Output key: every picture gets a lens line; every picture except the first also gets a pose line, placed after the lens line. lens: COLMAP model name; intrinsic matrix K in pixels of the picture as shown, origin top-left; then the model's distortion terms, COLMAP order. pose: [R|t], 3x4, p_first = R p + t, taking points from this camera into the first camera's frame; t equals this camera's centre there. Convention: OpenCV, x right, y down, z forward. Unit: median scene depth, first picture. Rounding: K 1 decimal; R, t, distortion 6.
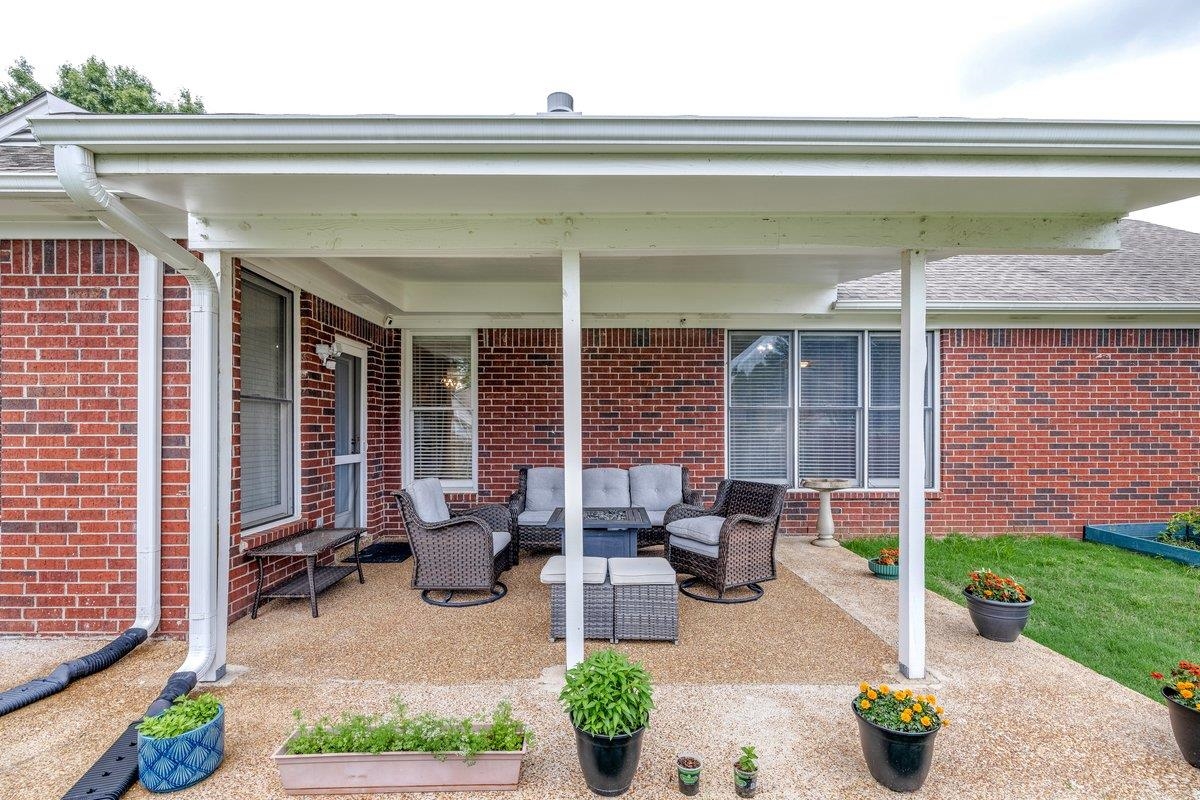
lens RADIAL K [[528.0, 0, 595.7], [0, 528.0, 436.4], [0, 0, 1]] dist [-0.002941, -0.000102]
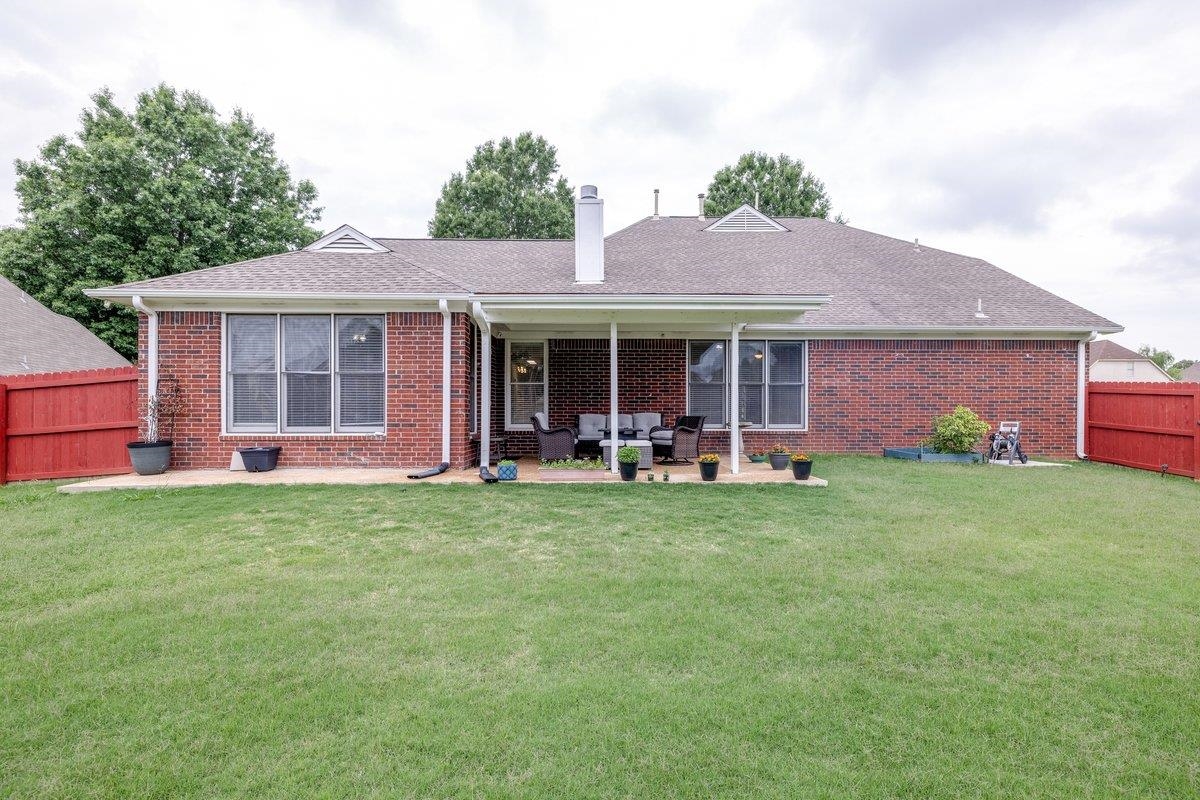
lens RADIAL K [[522.1, 0, 600.0], [0, 522.1, 400.0], [0, 0, 1]] dist [0.012974, 0.000056]
pose [[0.999974, 0.003158, 0.006430, -0.064436], [-0.002887, 0.999125, -0.041720, 0.084064], [-0.006556, 0.041700, 0.999109, -0.836565]]
